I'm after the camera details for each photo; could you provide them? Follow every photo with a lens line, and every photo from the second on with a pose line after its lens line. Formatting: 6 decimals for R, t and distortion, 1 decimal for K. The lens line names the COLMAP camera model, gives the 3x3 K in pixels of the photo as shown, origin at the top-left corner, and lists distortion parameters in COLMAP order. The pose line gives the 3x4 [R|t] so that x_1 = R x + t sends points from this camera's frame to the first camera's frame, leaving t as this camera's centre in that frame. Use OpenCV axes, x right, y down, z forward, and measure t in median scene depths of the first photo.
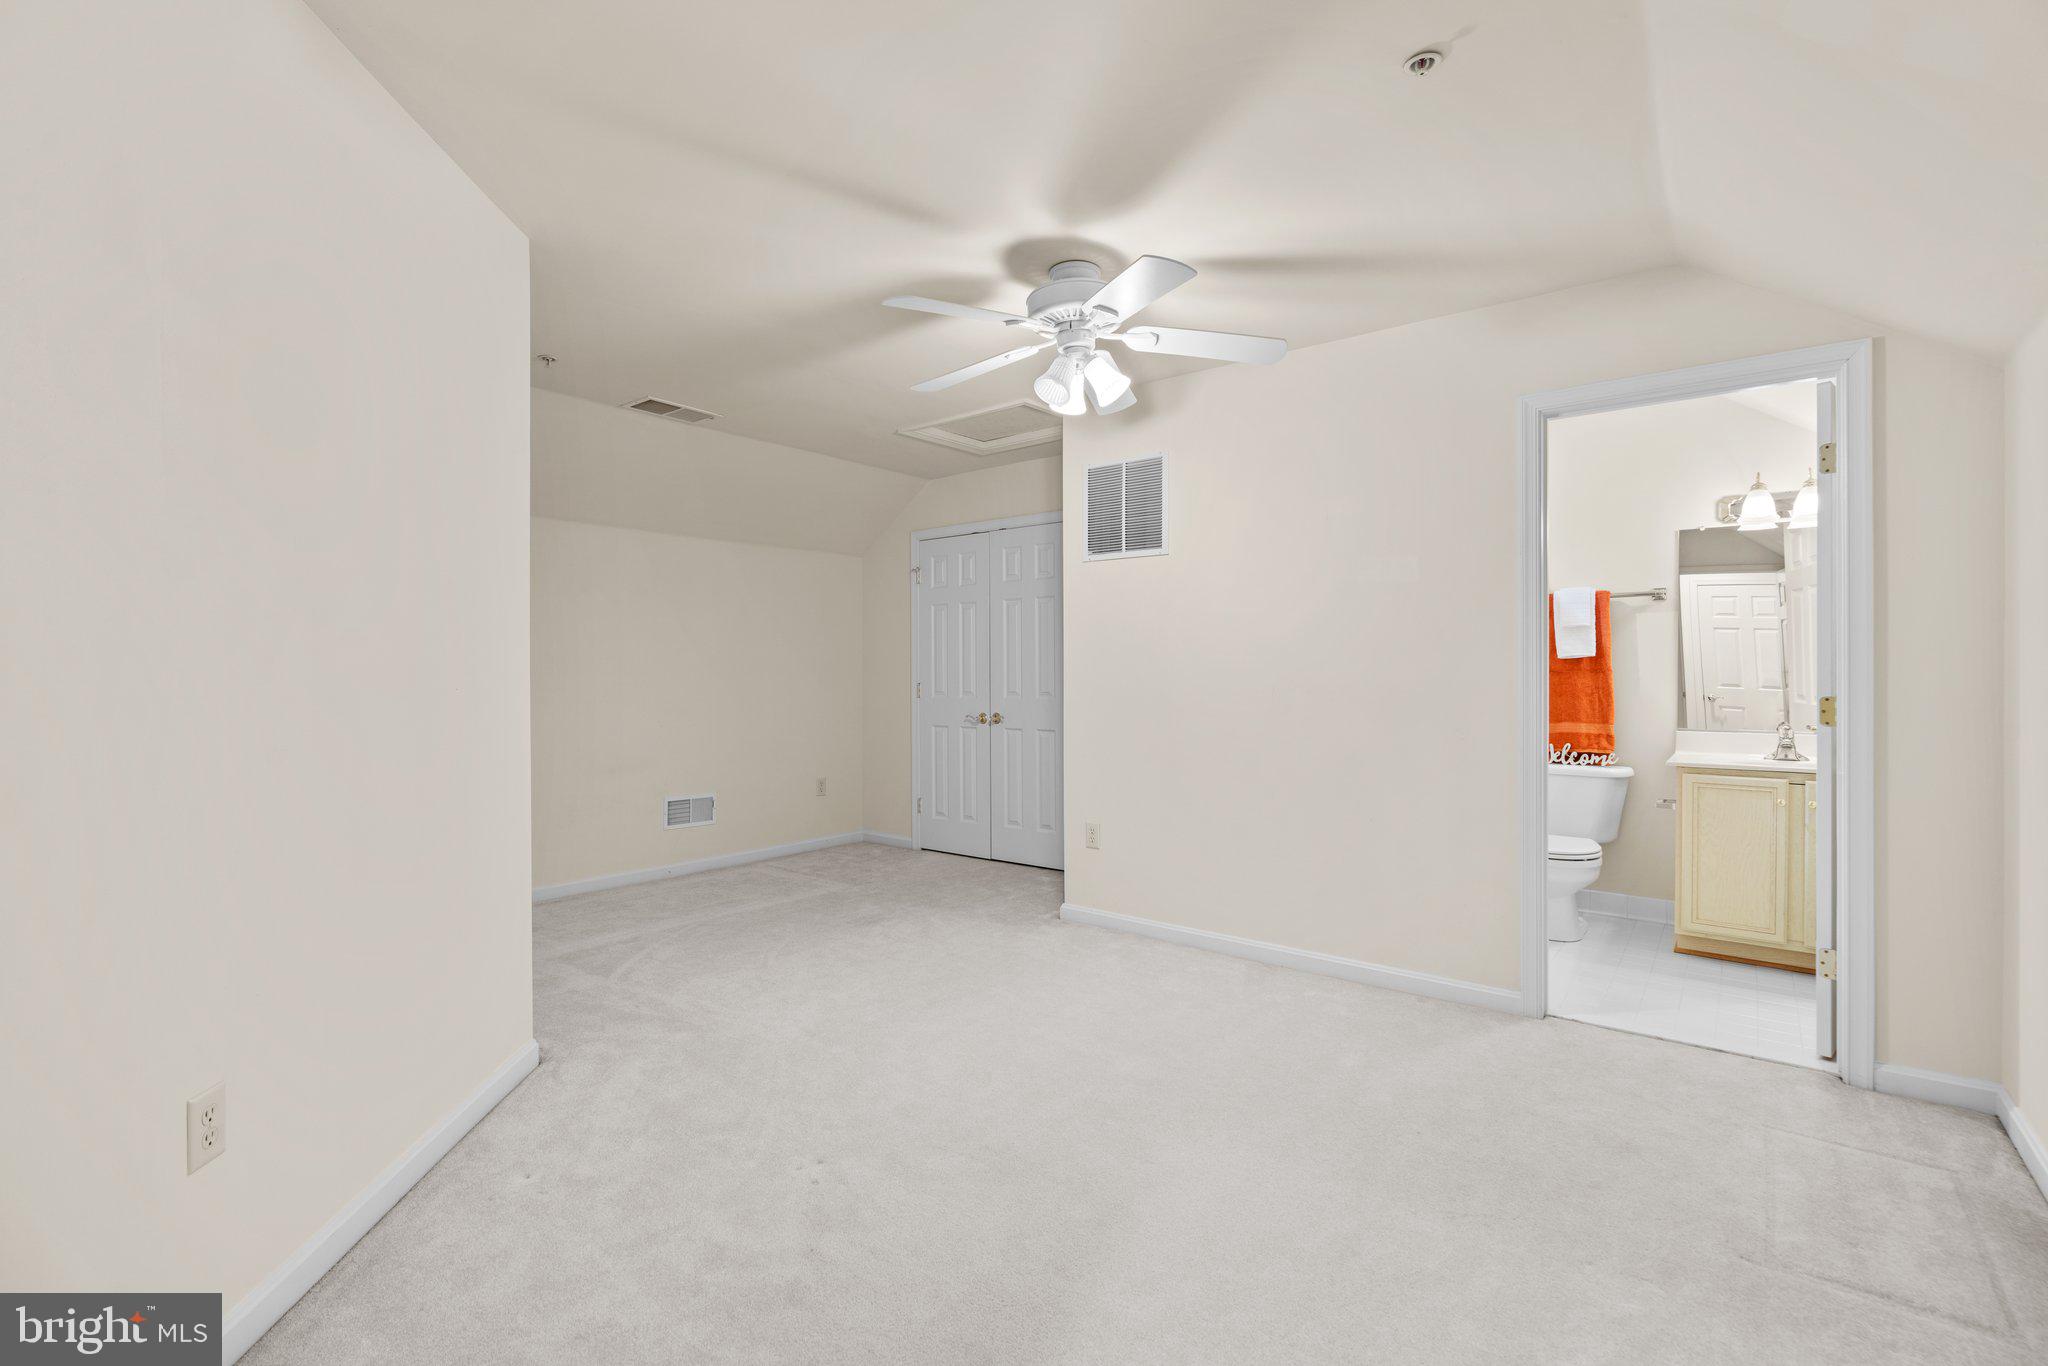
lens RADIAL K [[922.6, 0, 1019.9], [0, 922.6, 676.2], [0, 0, 1]] dist [-0.012186, 0.004525]
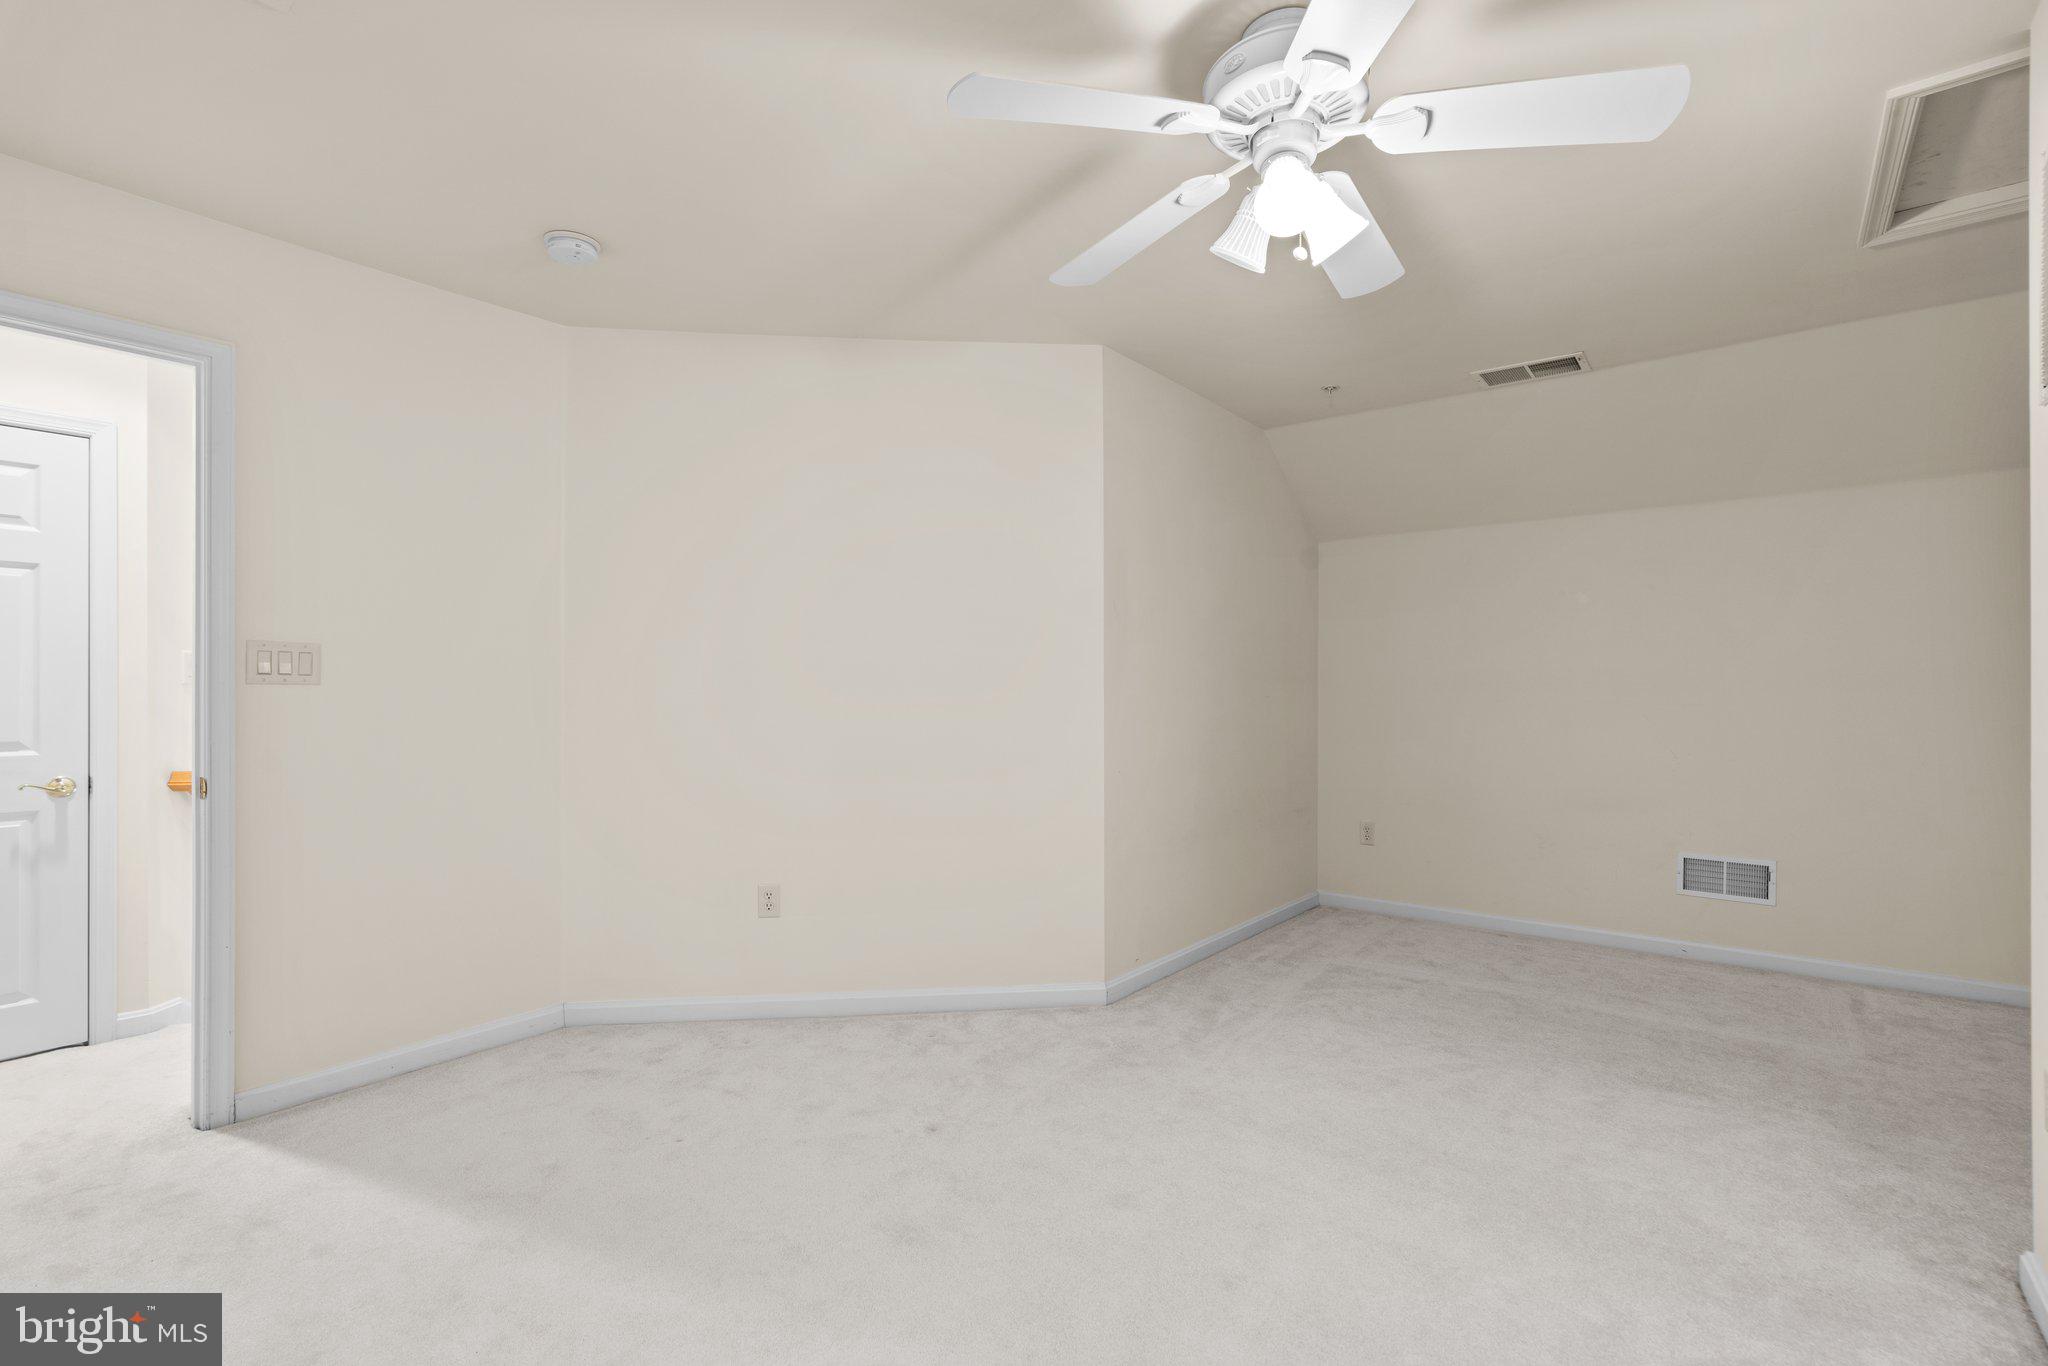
lens RADIAL K [[922.6, 0, 1019.6], [0, 922.6, 688.3], [0, 0, 1]] dist [-0.012186, 0.004525]
pose [[0.001488, -0.002137, -0.999997, 0.509925], [0.000990, 0.999997, -0.002136, -0.002766], [0.999998, -0.000987, 0.001490, 0.621473]]
